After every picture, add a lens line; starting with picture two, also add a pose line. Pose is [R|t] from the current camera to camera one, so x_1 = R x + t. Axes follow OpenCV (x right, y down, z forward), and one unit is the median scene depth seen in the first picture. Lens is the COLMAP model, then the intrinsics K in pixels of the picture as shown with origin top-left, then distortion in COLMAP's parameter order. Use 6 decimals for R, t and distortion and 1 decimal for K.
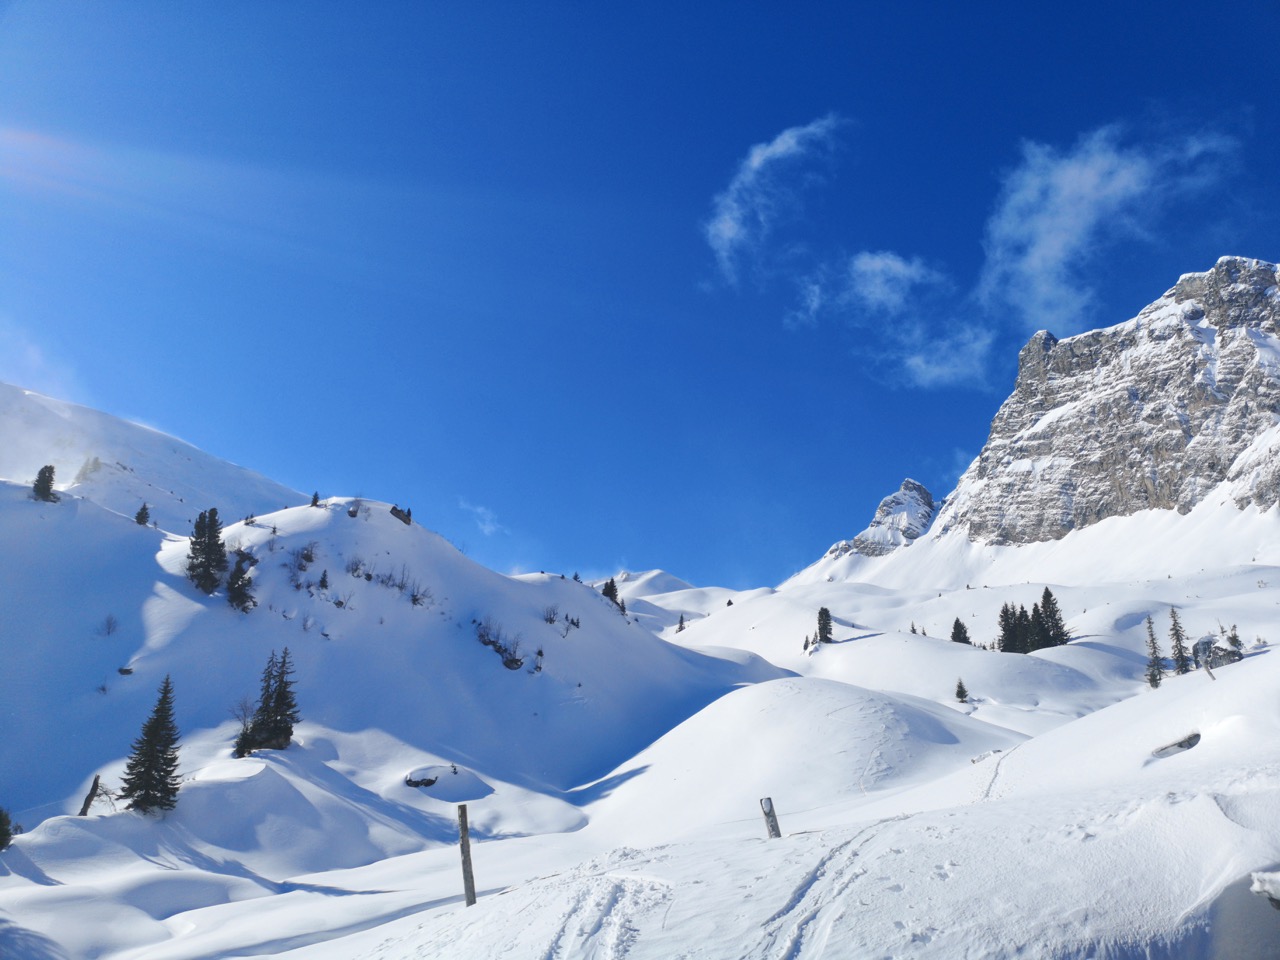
lens RADIAL K [[1008.3, 0, 640.1], [0, 1008.3, 480.8], [0, 0, 1]] dist [0.038232, -0.003419]
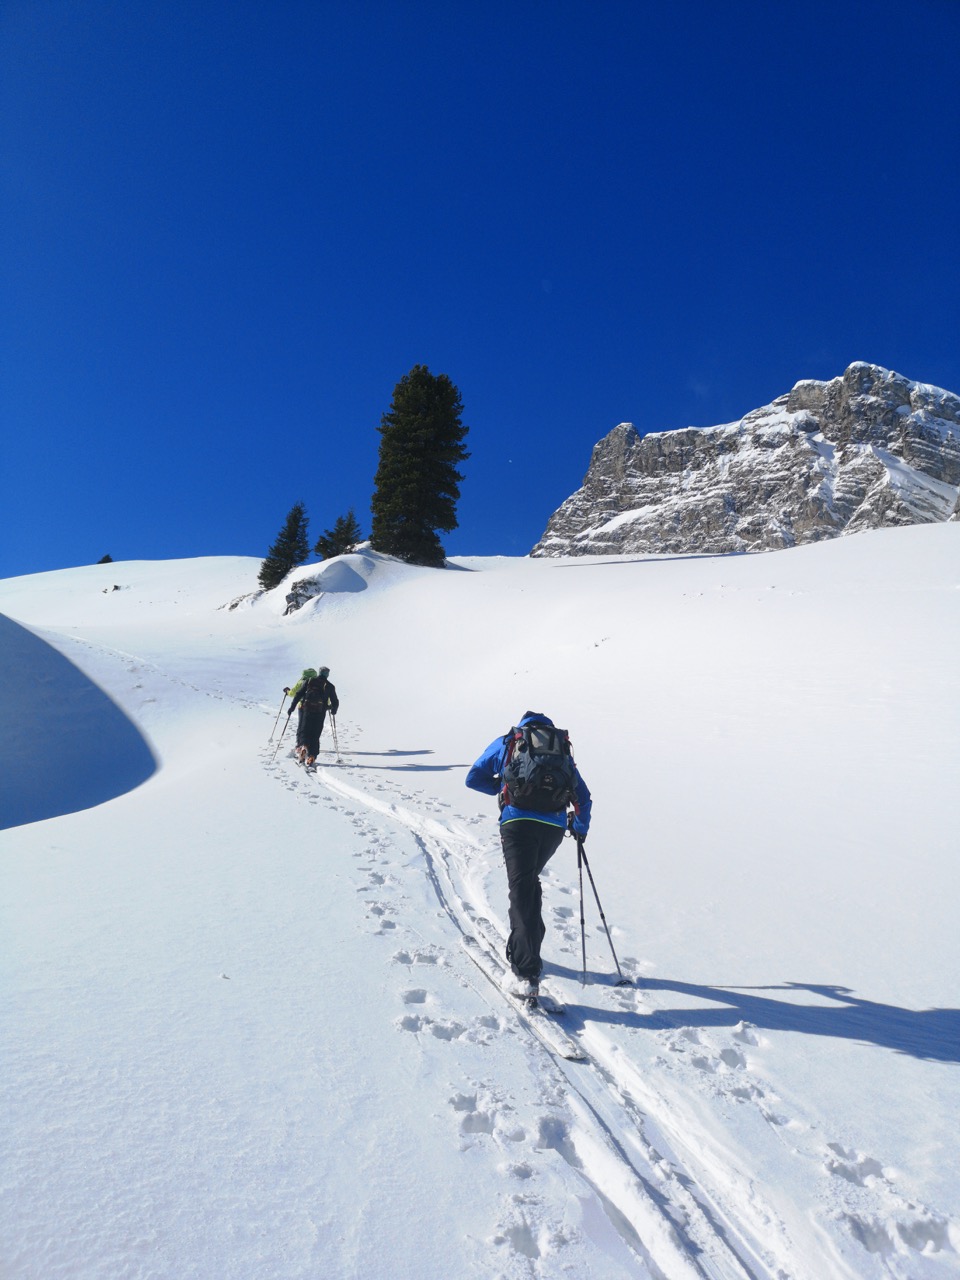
lens RADIAL K [[1008.3, 0, 479.8], [0, 1008.3, 640.1], [0, 0, 1]] dist [0.038232, -0.003419]
pose [[0.927676, 0.180872, 0.326654, 0.046687], [-0.195543, 0.980617, 0.012352, 0.053300], [-0.318089, -0.075334, 0.945063, 0.273767]]
